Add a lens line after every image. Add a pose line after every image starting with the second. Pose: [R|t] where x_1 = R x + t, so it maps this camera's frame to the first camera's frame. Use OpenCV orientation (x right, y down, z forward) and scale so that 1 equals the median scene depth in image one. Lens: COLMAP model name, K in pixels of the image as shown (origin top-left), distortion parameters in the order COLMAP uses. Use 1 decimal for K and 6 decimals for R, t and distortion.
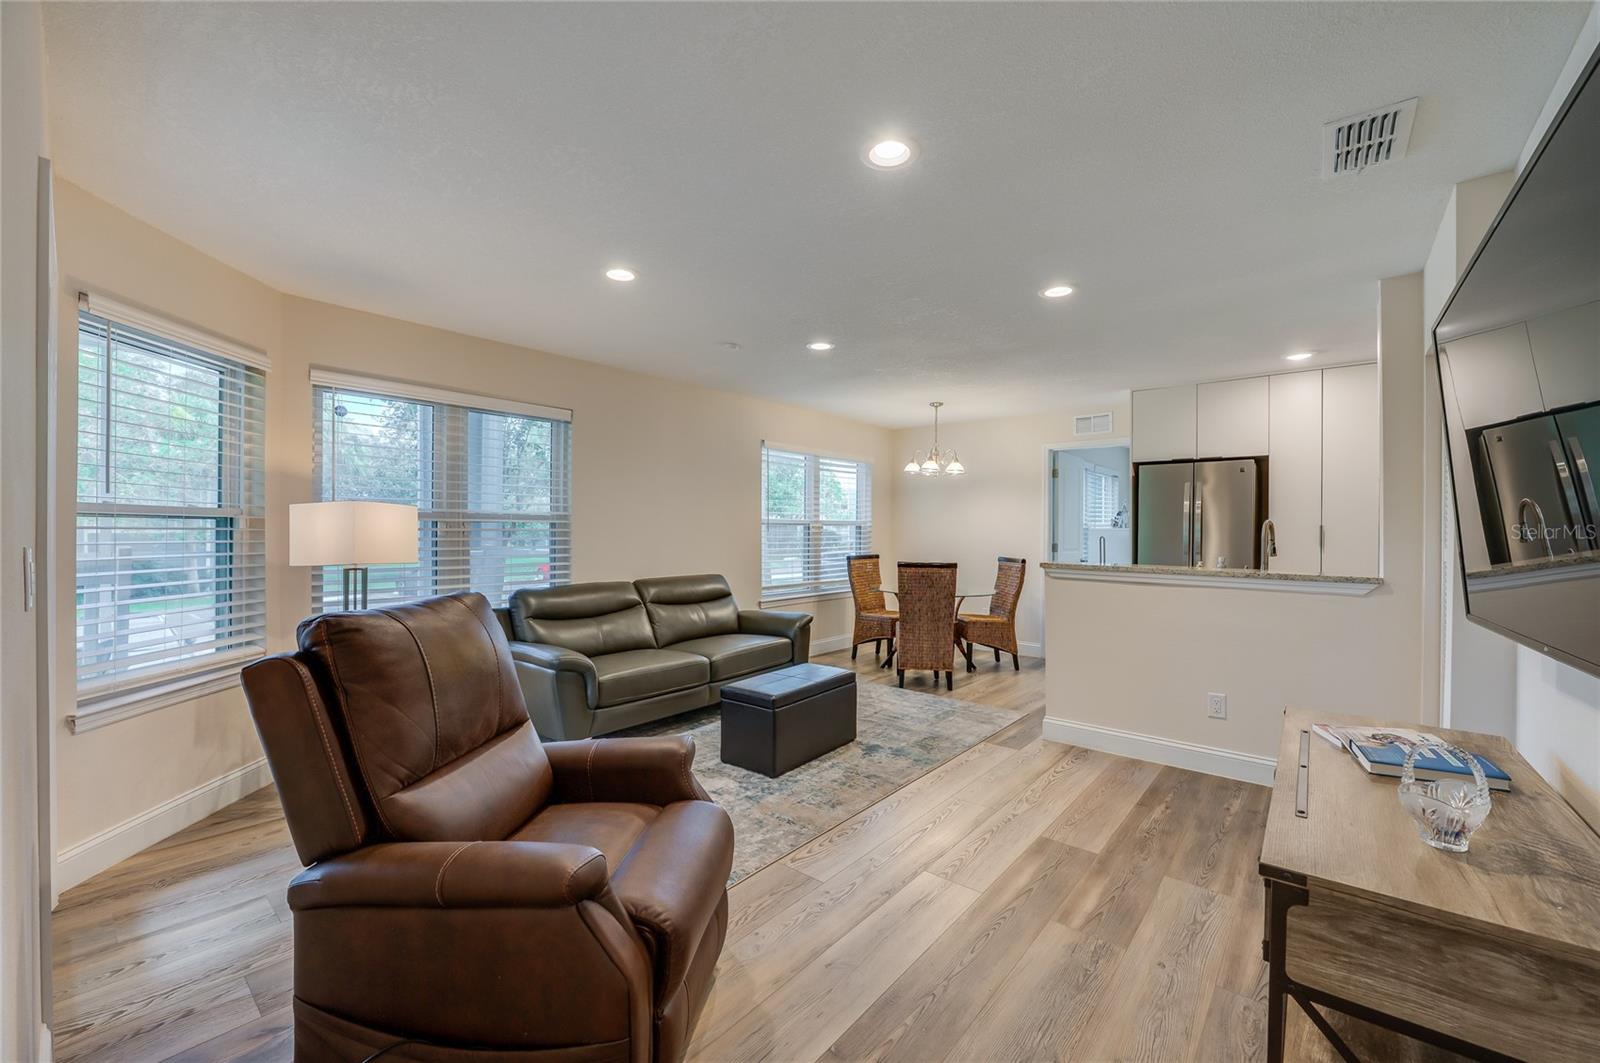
lens RADIAL K [[646.0, 0, 817.5], [0, 646.0, 531.1], [0, 0, 1]] dist [-0.017992, 0.001644]
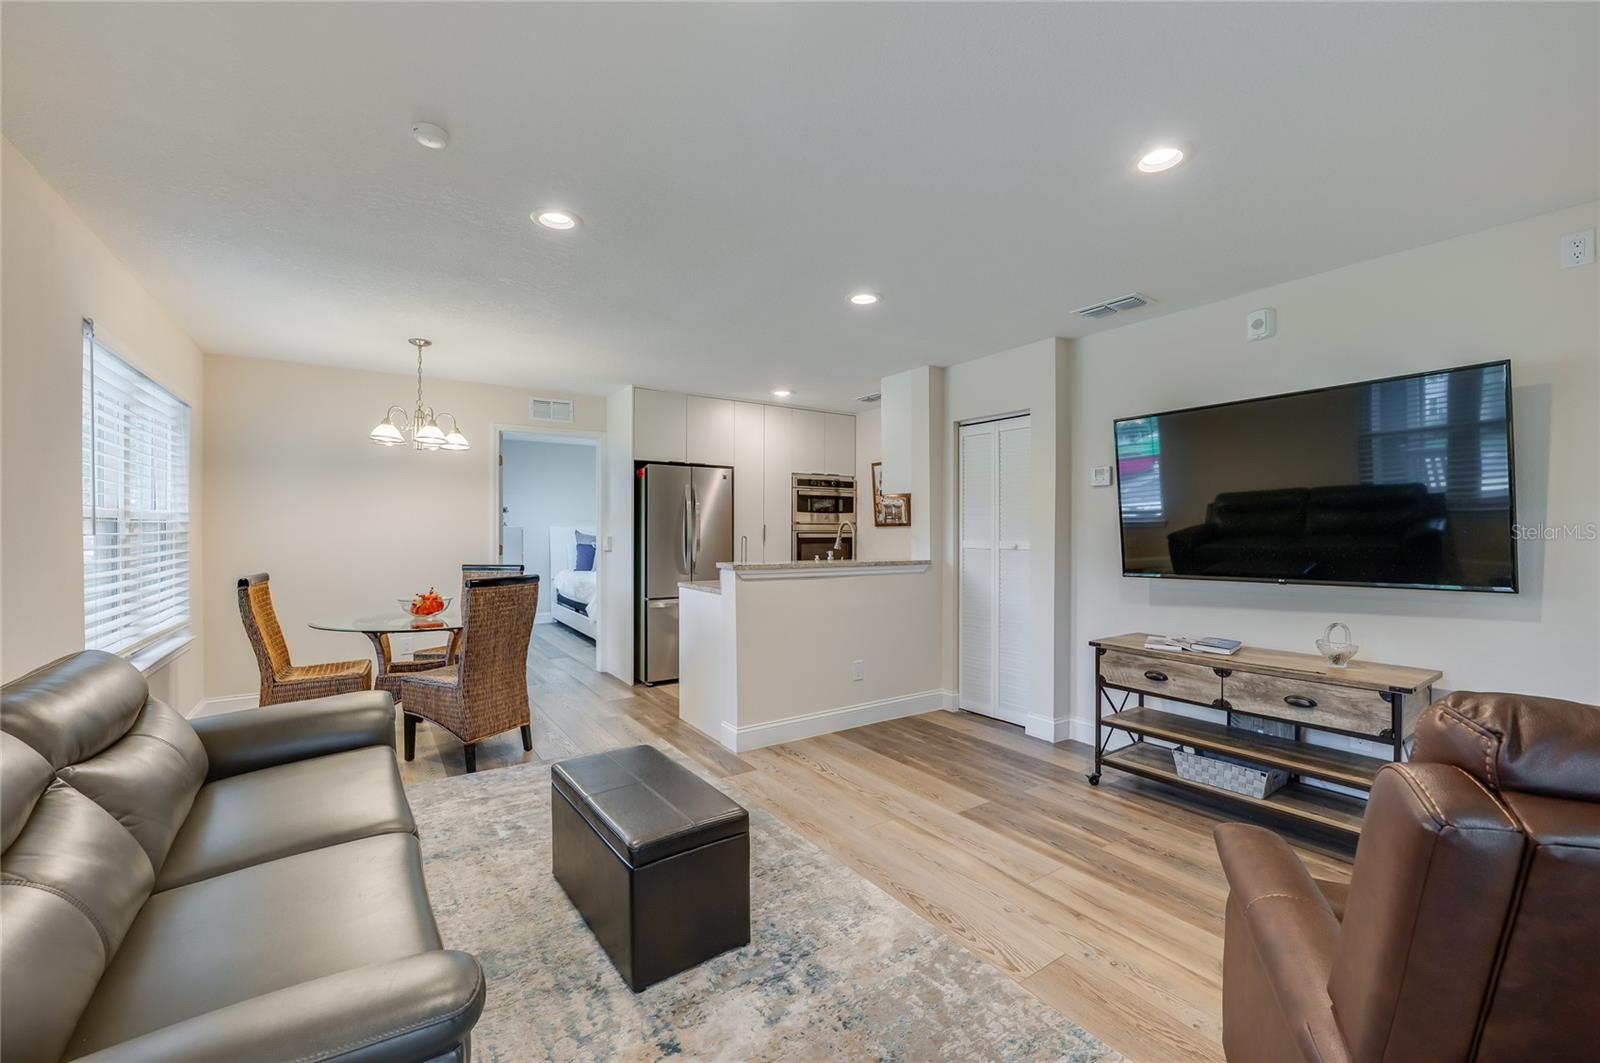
lens RADIAL K [[646.0, 0, 786.5], [0, 646.0, 534.0], [0, 0, 1]] dist [-0.017992, 0.001644]
pose [[0.284837, -0.009910, 0.958525, -0.391042], [0.002361, 0.999951, 0.009636, -0.003167], [-0.958573, -0.000482, 0.284846, 0.493455]]
